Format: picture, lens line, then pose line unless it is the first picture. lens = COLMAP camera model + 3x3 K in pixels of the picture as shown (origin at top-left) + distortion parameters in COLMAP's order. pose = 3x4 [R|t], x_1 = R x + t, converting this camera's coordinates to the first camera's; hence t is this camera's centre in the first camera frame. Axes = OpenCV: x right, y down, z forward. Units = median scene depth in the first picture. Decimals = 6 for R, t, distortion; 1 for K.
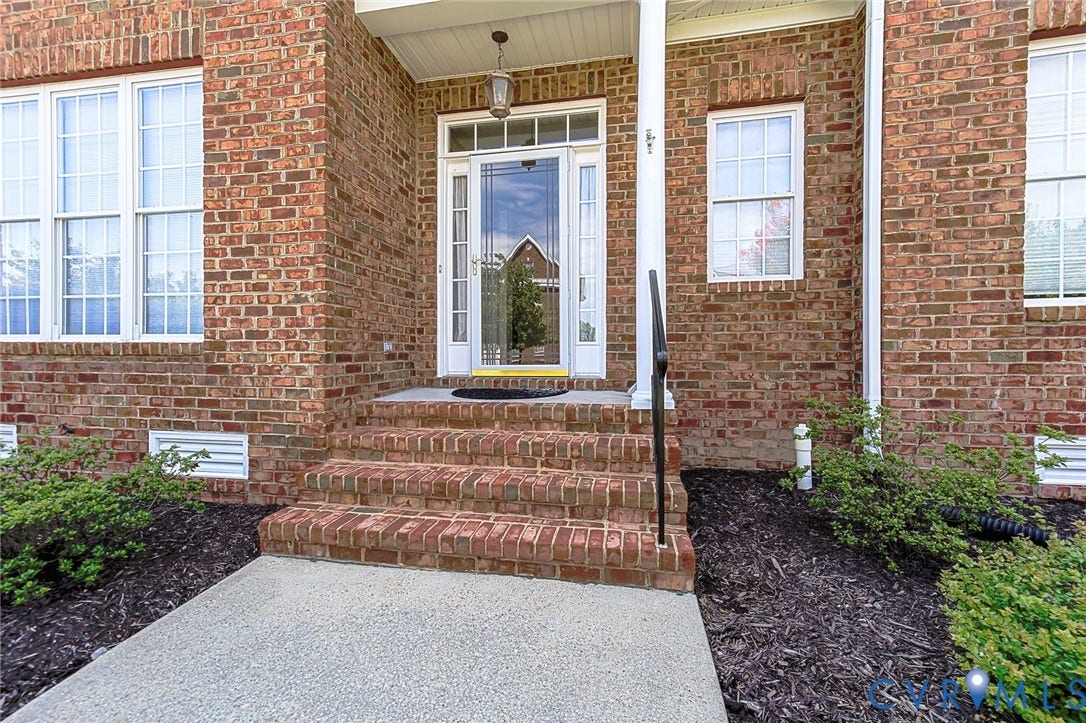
lens RADIAL K [[423.5, 0, 560.7], [0, 423.5, 354.5], [0, 0, 1]] dist [0.008927, 0.000006]
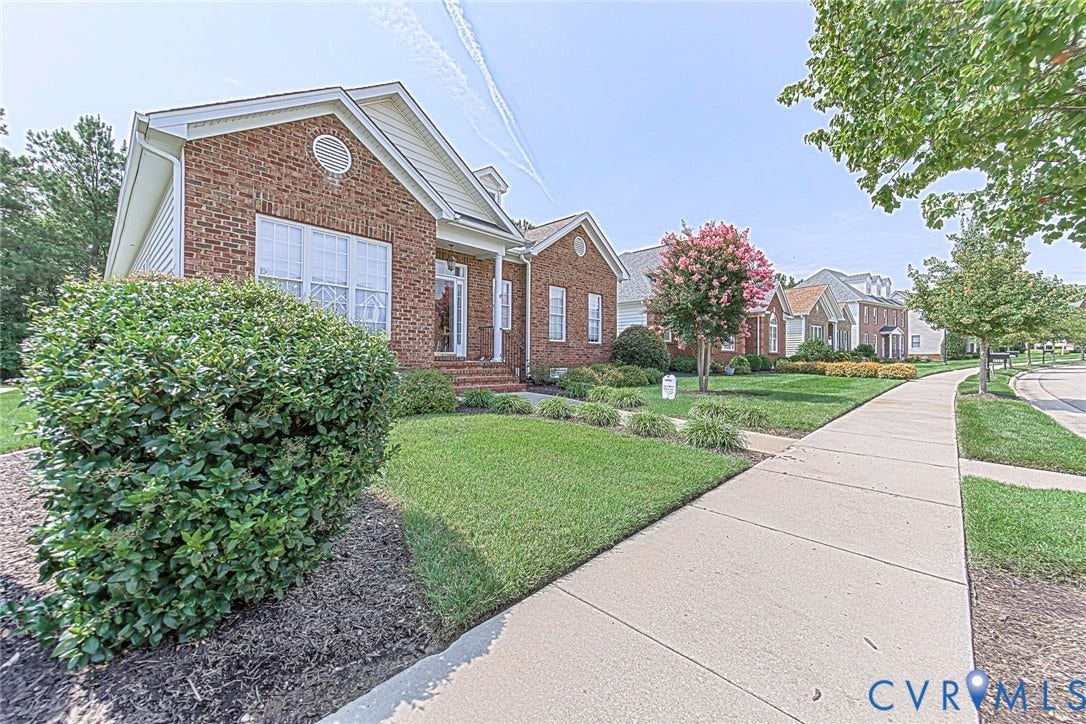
lens RADIAL K [[423.5, 0, 560.7], [0, 423.5, 355.0], [0, 0, 1]] dist [0.008927, 0.000006]
pose [[0.518958, 0.014948, 0.854669, -2.761702], [-0.009850, 0.999885, -0.011507, 0.093186], [-0.854743, -0.002447, 0.519046, -1.494786]]
